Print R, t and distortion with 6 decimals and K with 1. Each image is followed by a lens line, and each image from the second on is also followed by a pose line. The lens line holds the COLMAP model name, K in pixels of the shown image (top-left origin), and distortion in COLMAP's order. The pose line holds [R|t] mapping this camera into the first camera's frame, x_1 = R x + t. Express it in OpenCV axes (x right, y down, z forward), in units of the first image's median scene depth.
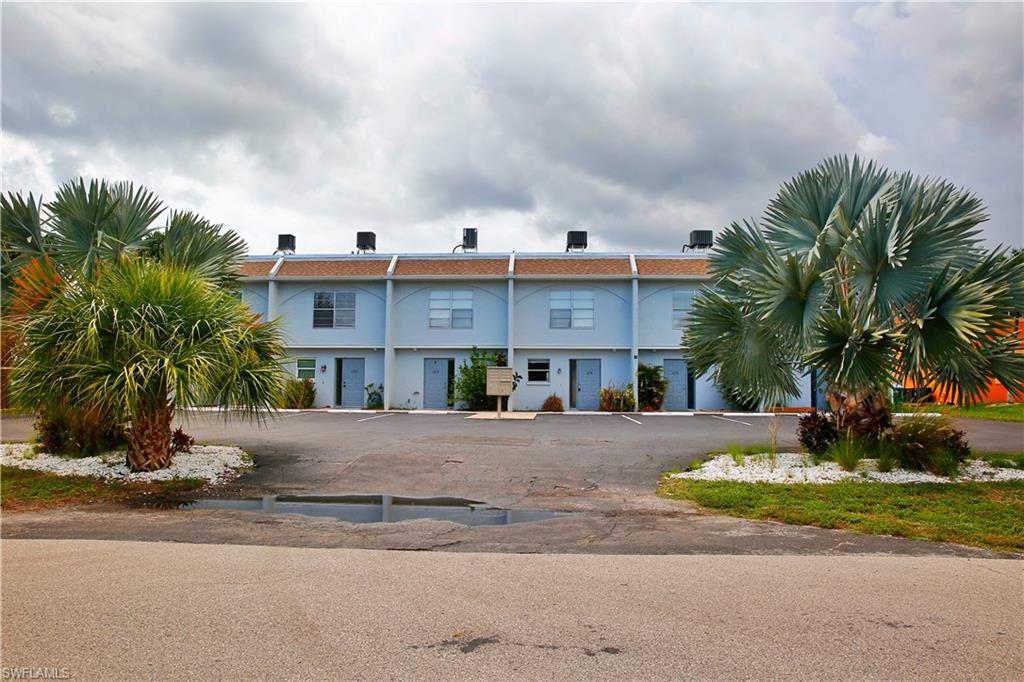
lens RADIAL K [[697.6, 0, 497.6], [0, 697.6, 337.6], [0, 0, 1]] dist [-0.097326, 0.081155]
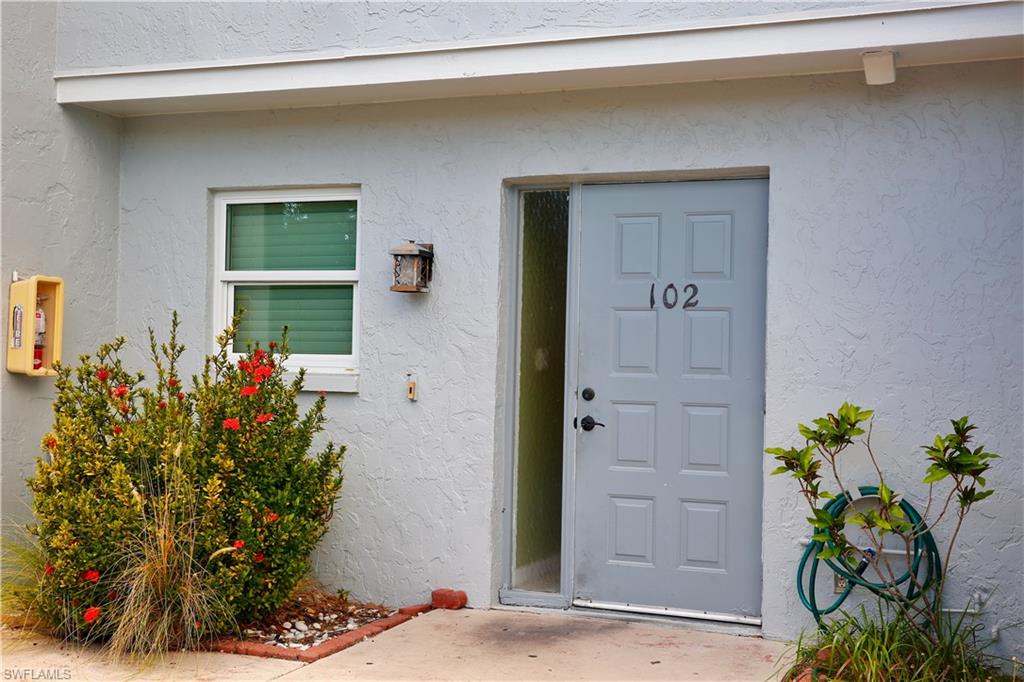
lens RADIAL K [[1322.7, 0, 512.0], [0, 1322.7, 341.0], [0, 0, 1]] dist [0.065106, 0.018554]
pose [[0.952510, 0.007494, -0.304414, -0.169322], [0.010117, 0.998366, 0.056232, 0.044702], [0.304338, -0.056641, 0.950879, 0.805892]]
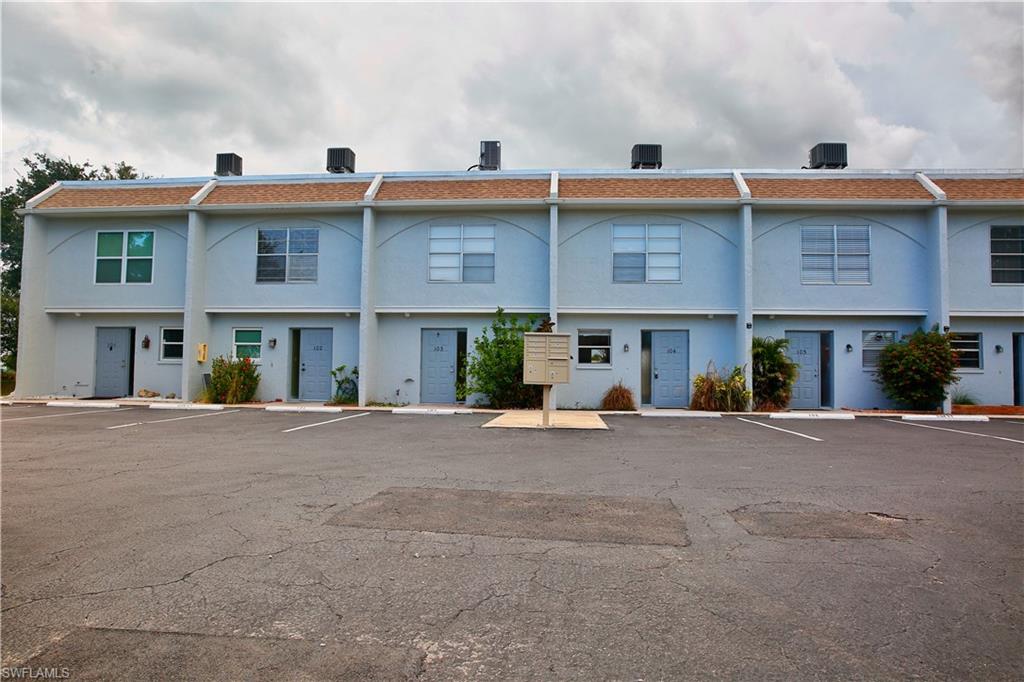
lens RADIAL K [[697.6, 0, 497.6], [0, 697.6, 337.6], [0, 0, 1]] dist [-0.097326, 0.081155]
pose [[0.999778, 0.003601, -0.020766, -0.019075], [-0.003240, 0.999843, 0.017394, 0.027115], [0.020825, -0.017323, 0.999633, 0.341758]]
